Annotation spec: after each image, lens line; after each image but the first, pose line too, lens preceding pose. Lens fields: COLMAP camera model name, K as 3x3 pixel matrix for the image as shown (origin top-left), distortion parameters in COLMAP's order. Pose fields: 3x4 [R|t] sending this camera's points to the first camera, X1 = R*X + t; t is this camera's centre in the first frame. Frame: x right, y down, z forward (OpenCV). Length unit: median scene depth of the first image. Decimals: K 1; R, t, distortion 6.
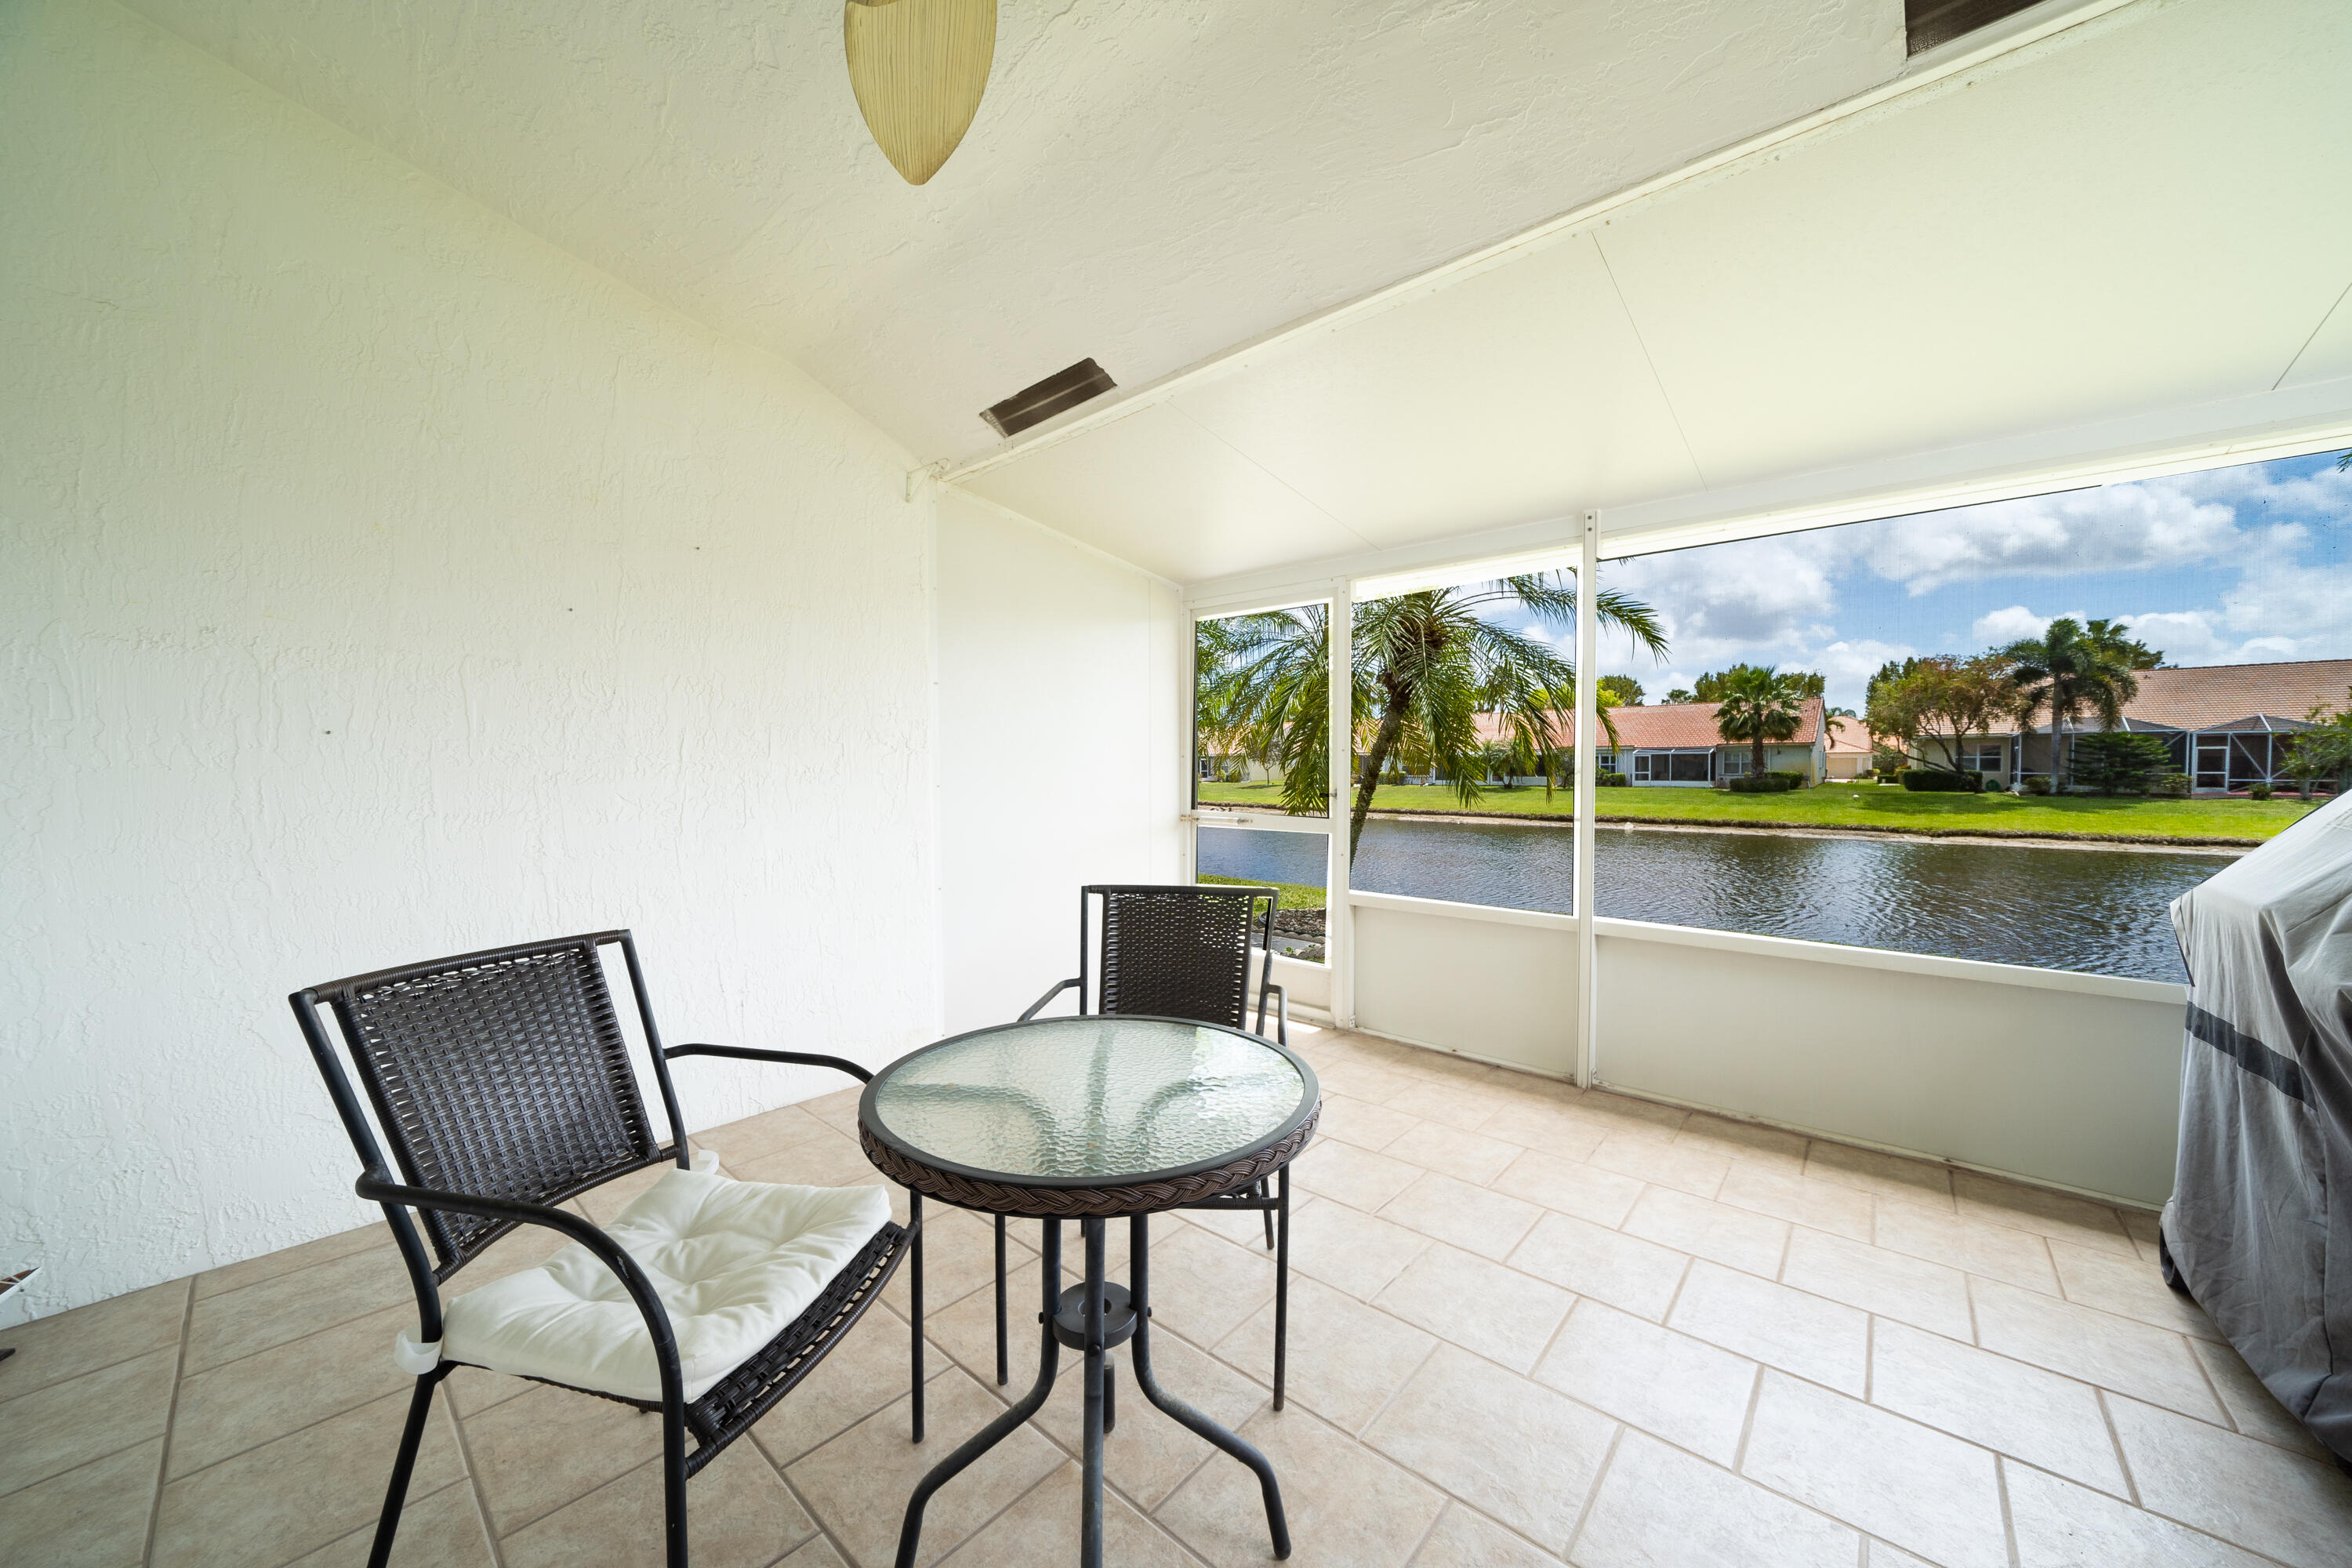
lens RADIAL K [[816.4, 0, 1182.1], [0, 816.4, 786.5], [0, 0, 1]] dist [-0.007217, 0.000061]
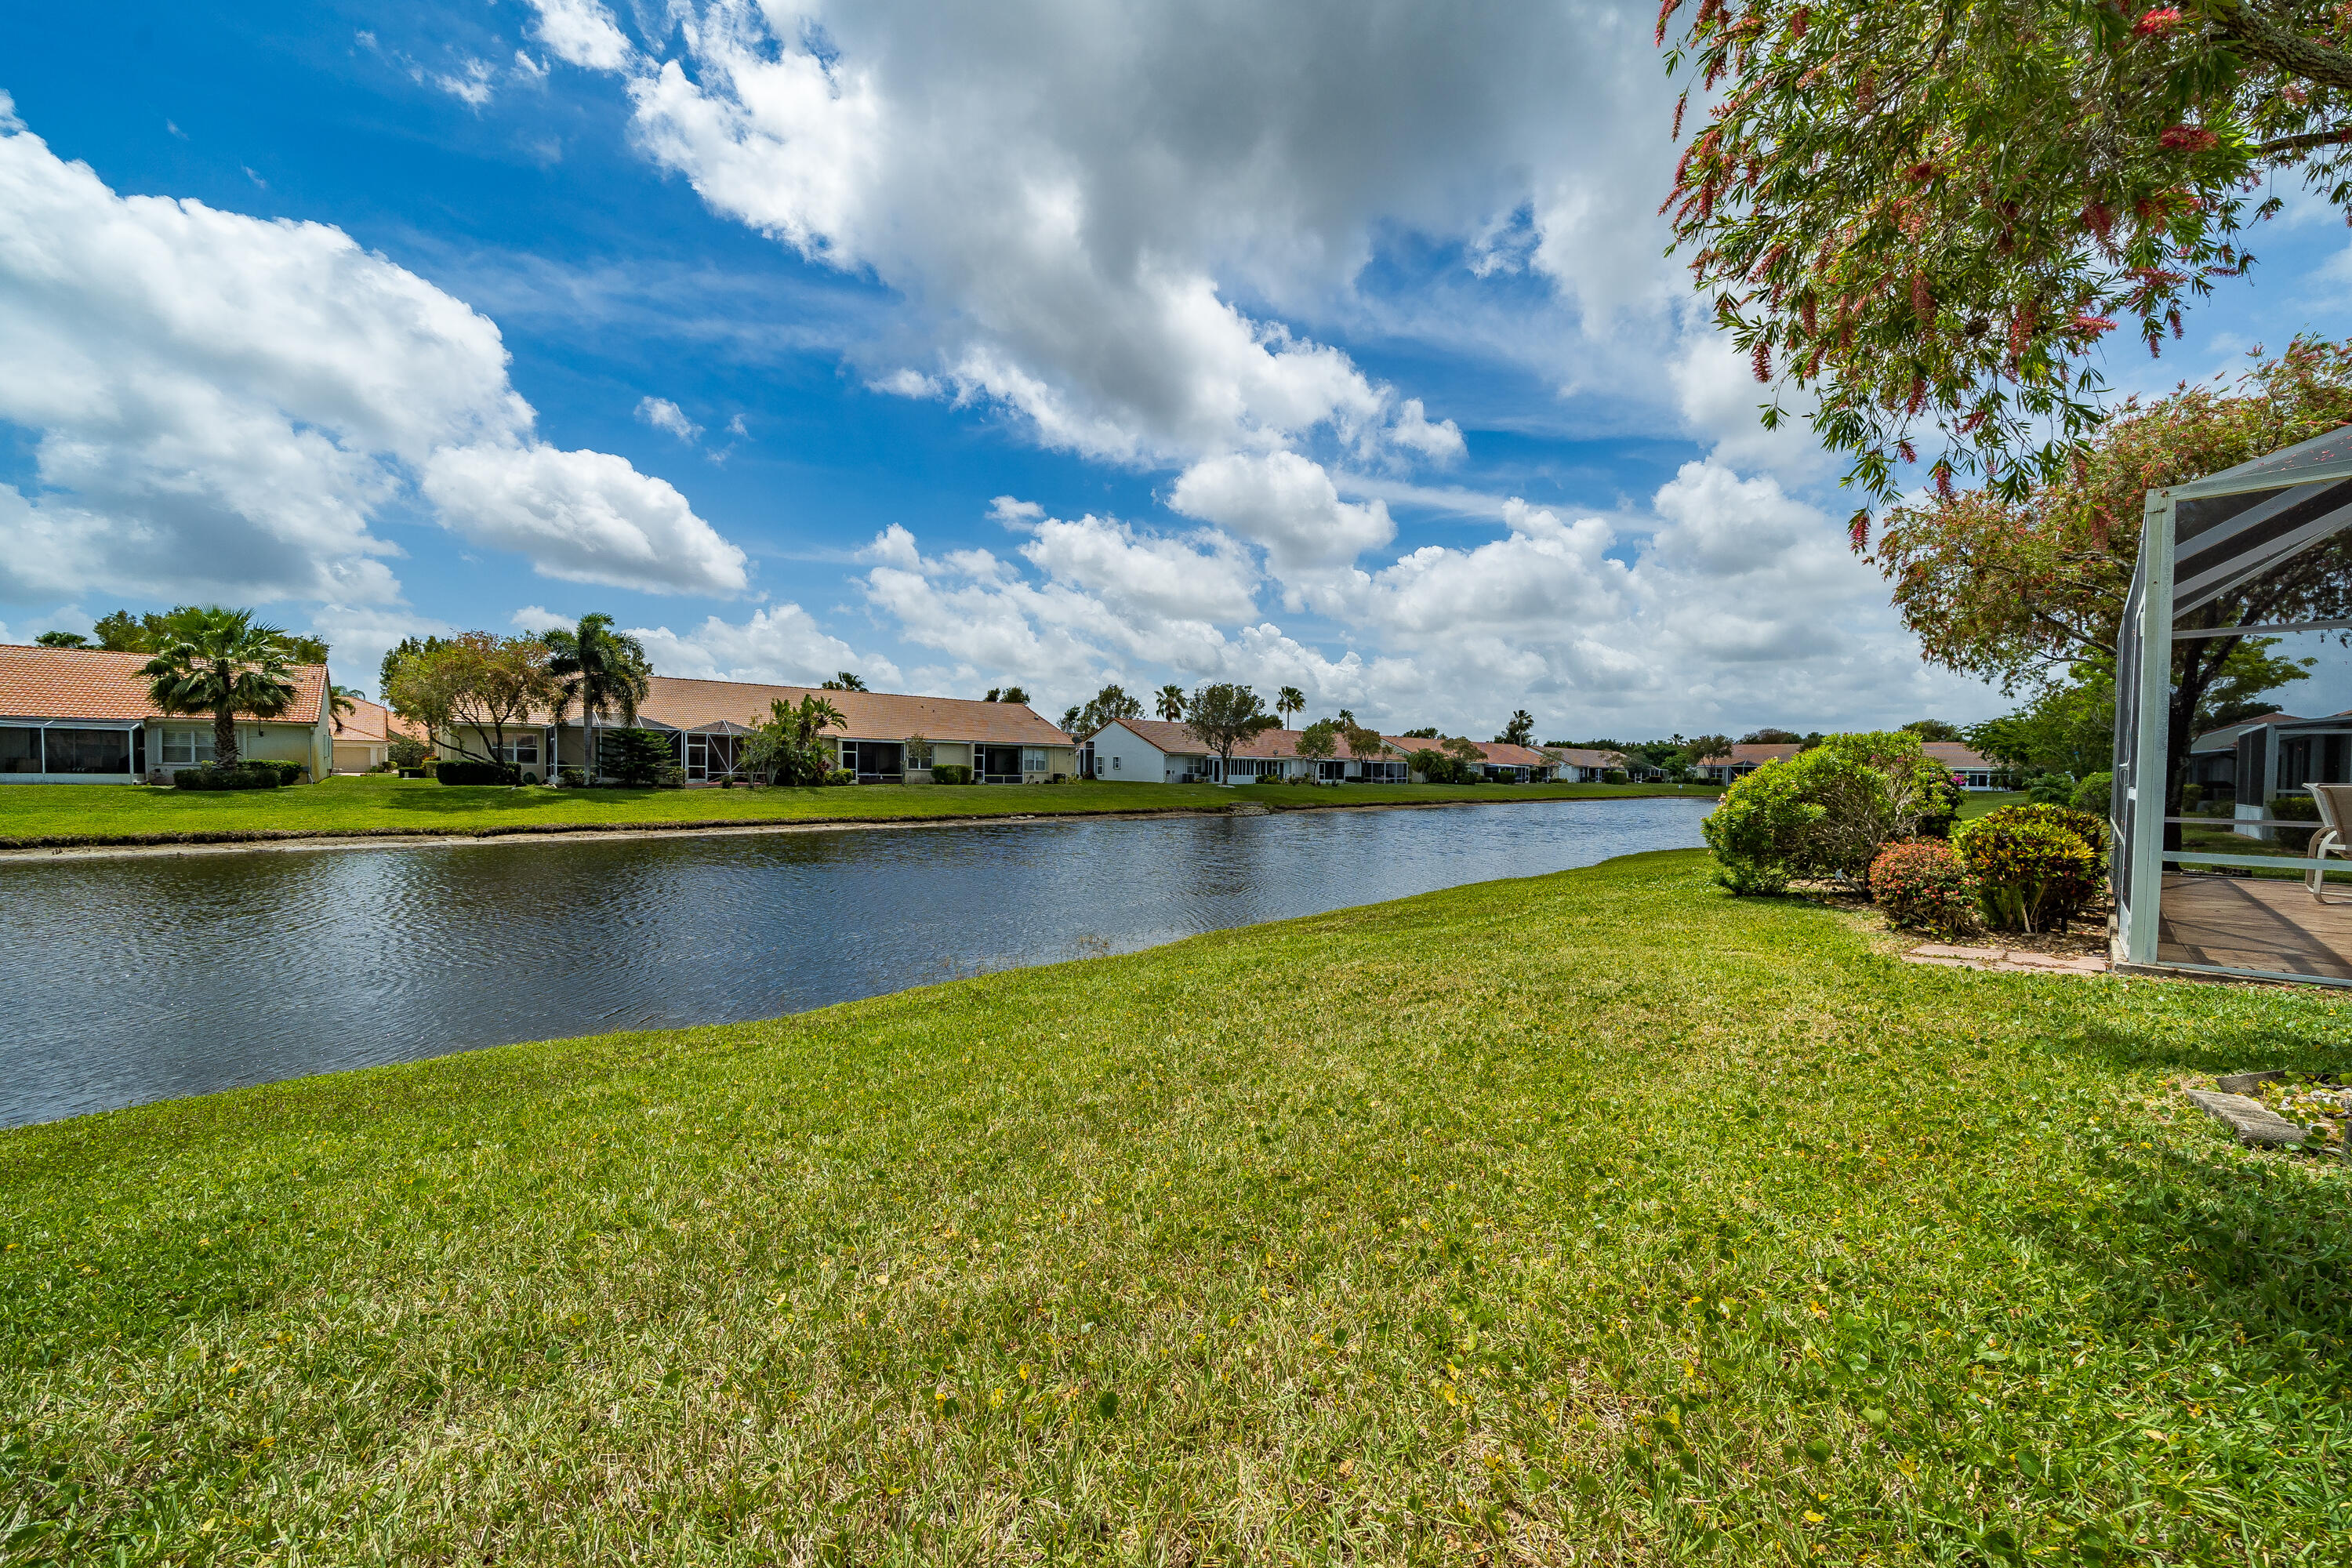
lens RADIAL K [[850.7, 0, 1183.8], [0, 850.7, 792.1], [0, 0, 1]] dist [-0.001398, -0.000001]
pose [[0.105901, -0.019585, 0.994184, 0.092101], [0.009319, 0.999782, 0.018703, 0.003602], [-0.994333, 0.007284, 0.106060, 0.137993]]
